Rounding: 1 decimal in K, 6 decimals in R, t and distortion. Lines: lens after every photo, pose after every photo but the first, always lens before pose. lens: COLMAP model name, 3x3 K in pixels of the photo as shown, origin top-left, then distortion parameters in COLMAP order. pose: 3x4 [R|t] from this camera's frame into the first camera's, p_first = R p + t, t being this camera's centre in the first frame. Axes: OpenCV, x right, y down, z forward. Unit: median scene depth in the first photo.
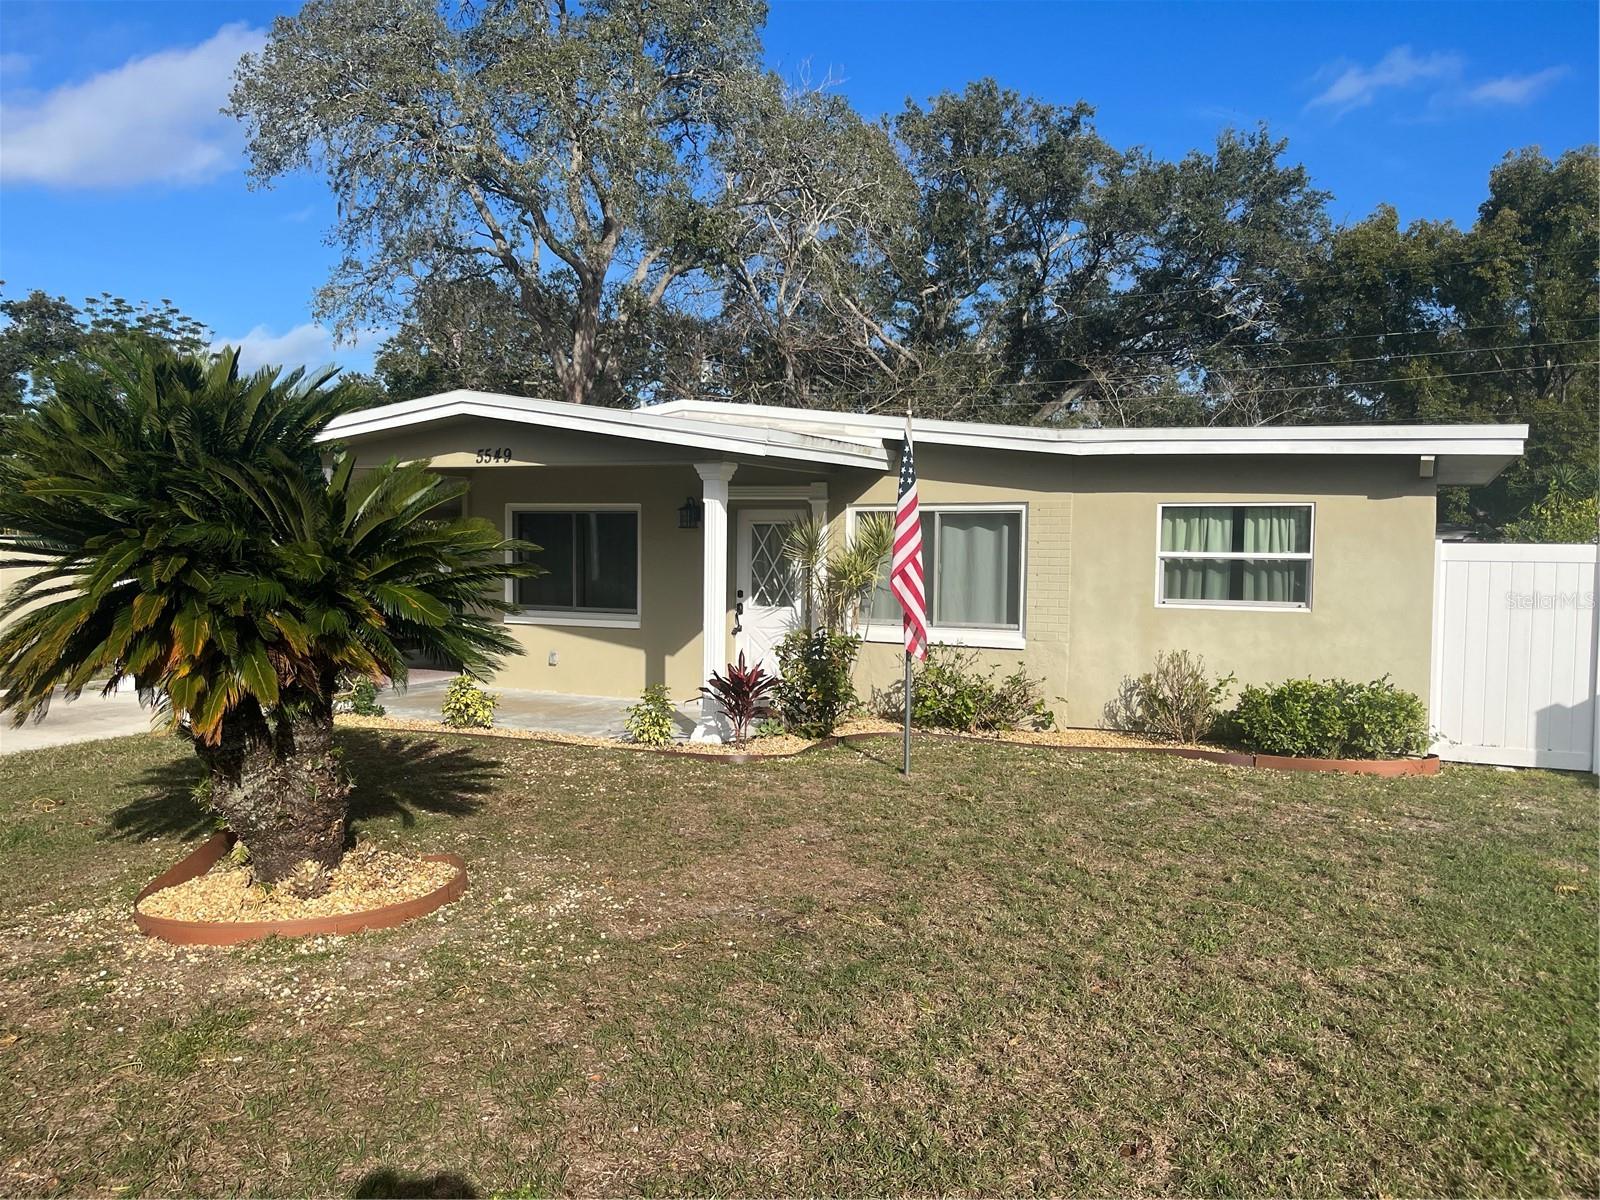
lens RADIAL K [[1213.6, 0, 800.7], [0, 1213.6, 599.0], [0, 0, 1]] dist [0.064130, -0.097471]
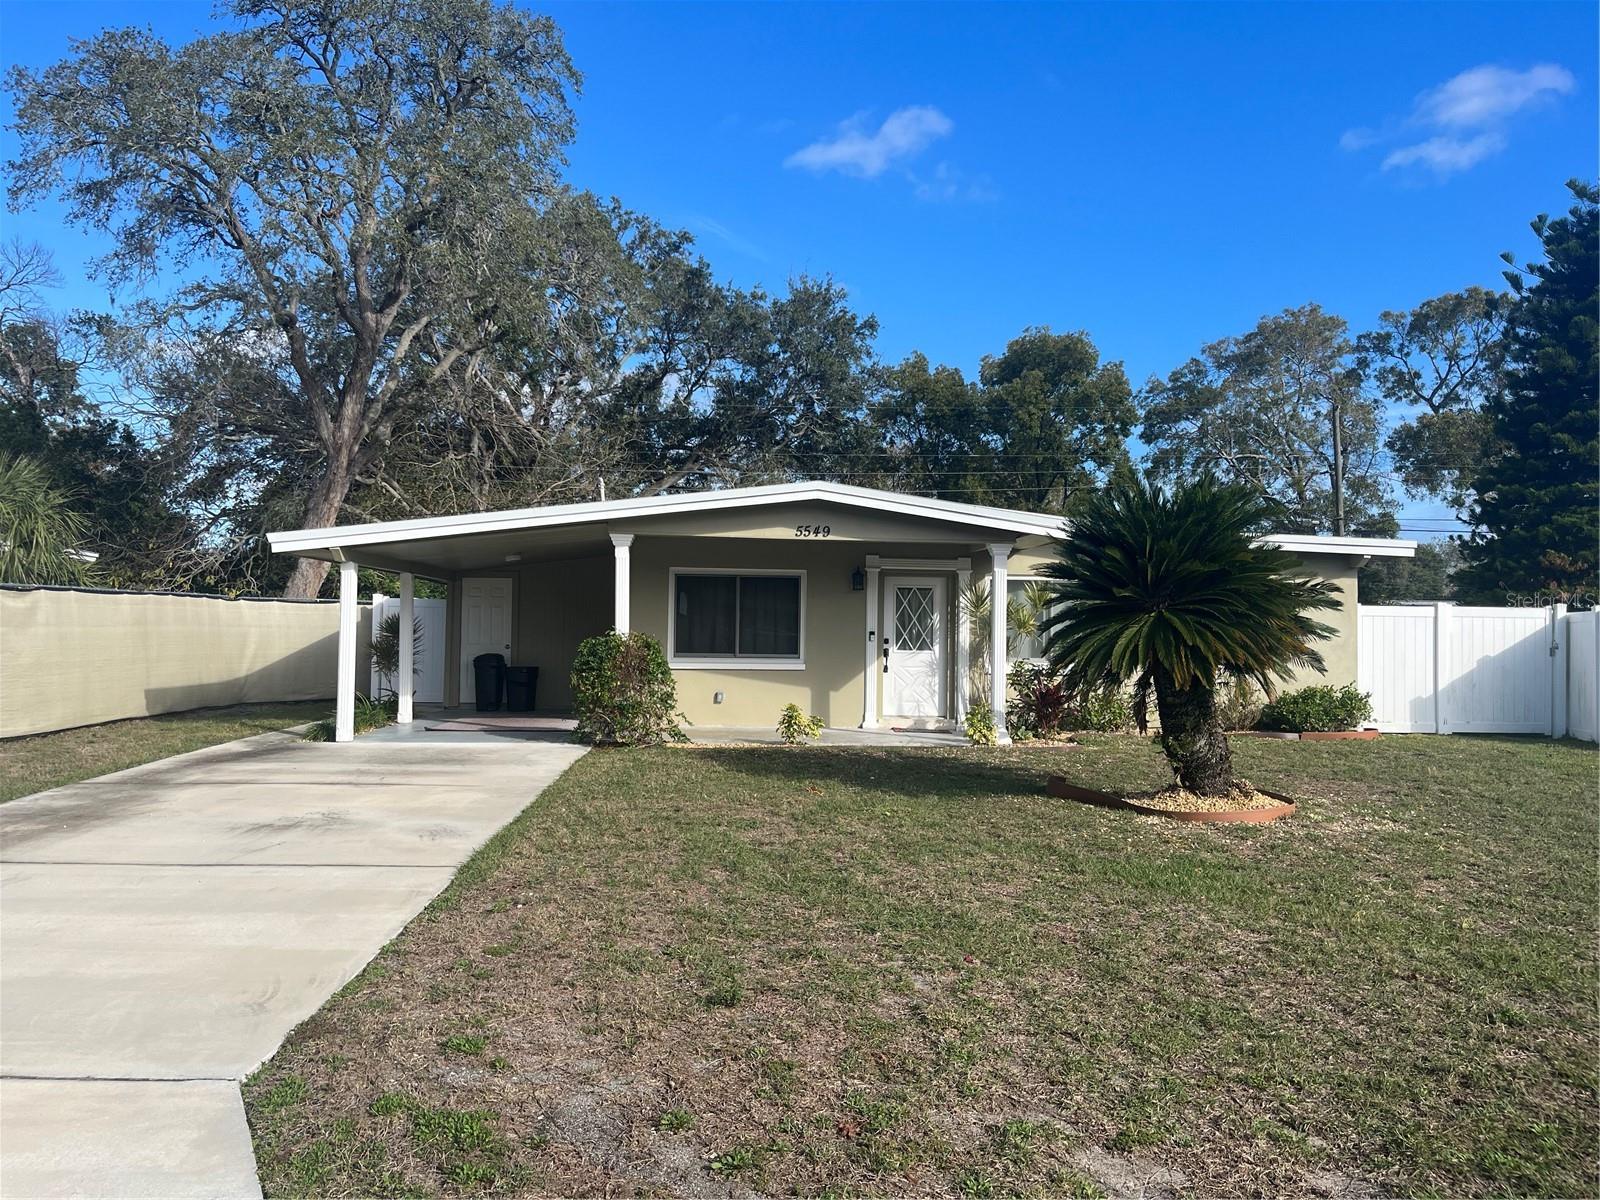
lens RADIAL K [[1213.6, 0, 785.7], [0, 1213.6, 598.3], [0, 0, 1]] dist [0.064130, -0.097471]
pose [[0.872502, 0.014326, 0.488401, -0.796680], [0.015692, 0.998233, -0.057314, 0.023423], [-0.488359, 0.057670, 0.870735, -0.088530]]
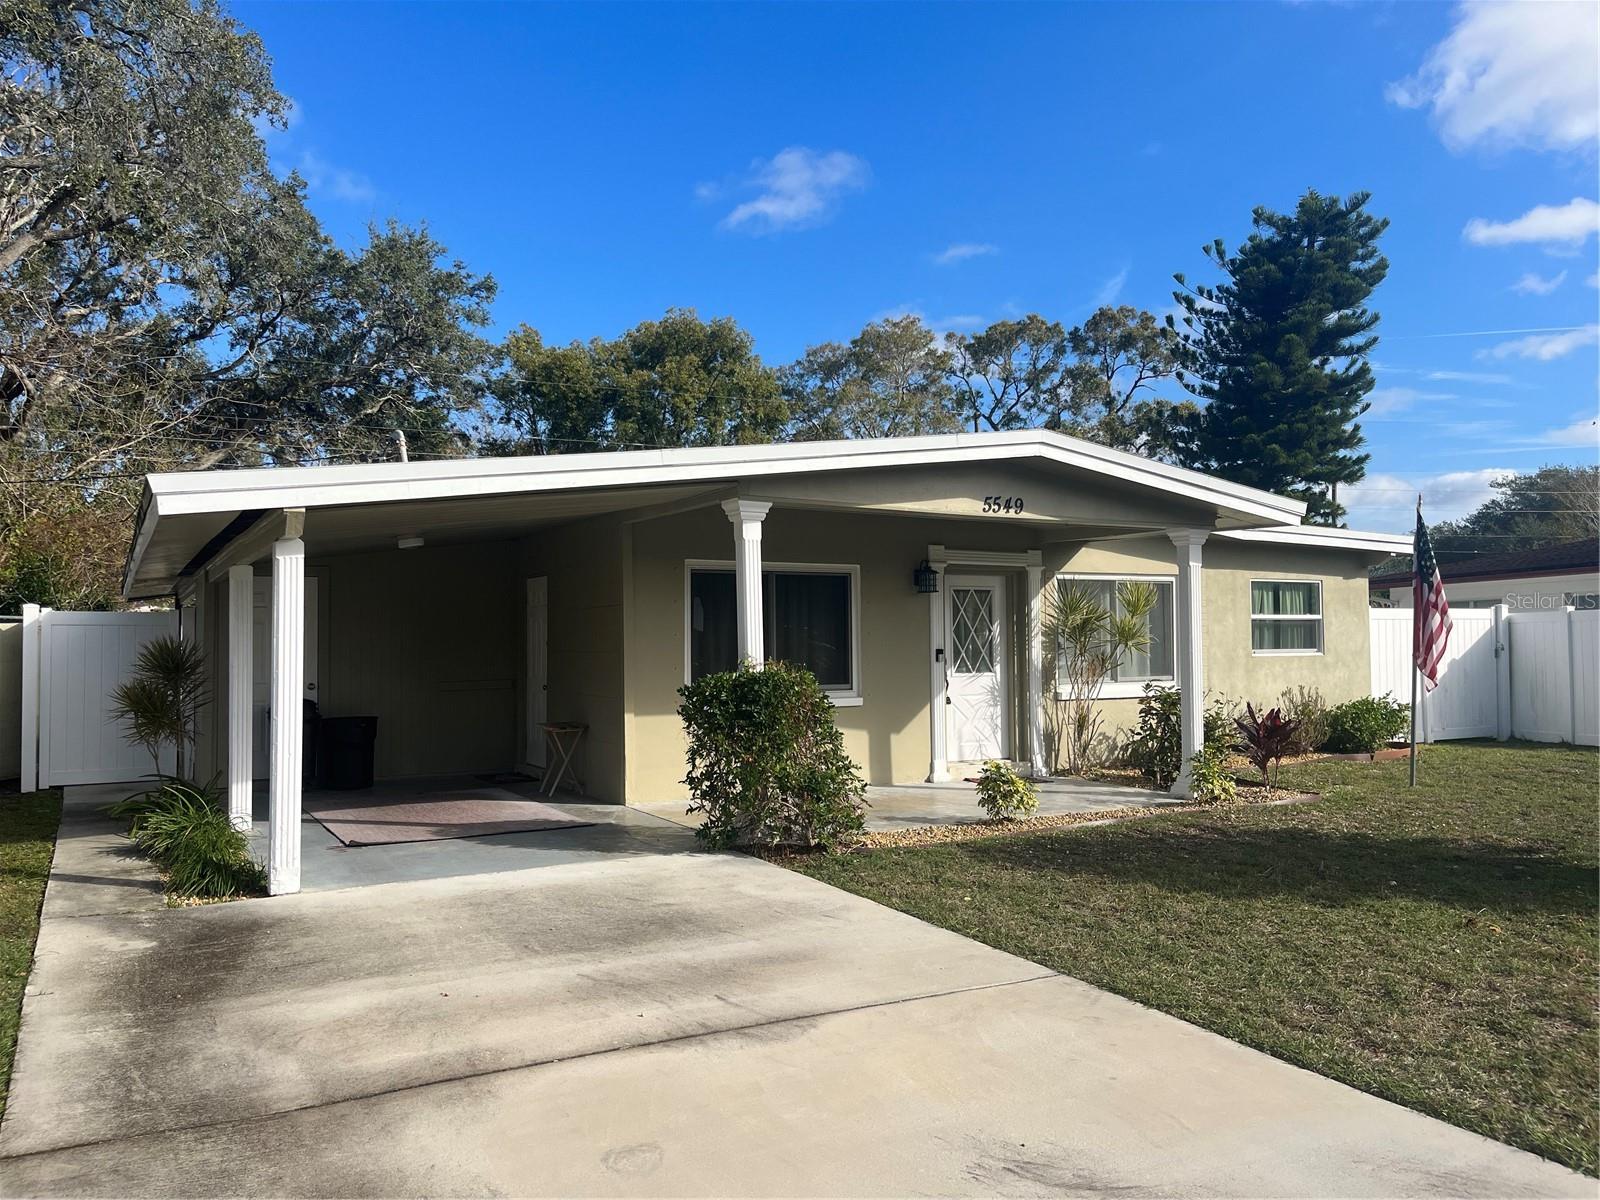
lens RADIAL K [[1213.6, 0, 785.2], [0, 1213.6, 597.9], [0, 0, 1]] dist [0.064130, -0.097471]
pose [[0.566071, 0.013655, 0.824243, -0.936975], [0.047808, 0.997636, -0.049361, -0.013282], [-0.822969, 0.067348, 0.564080, 0.563823]]
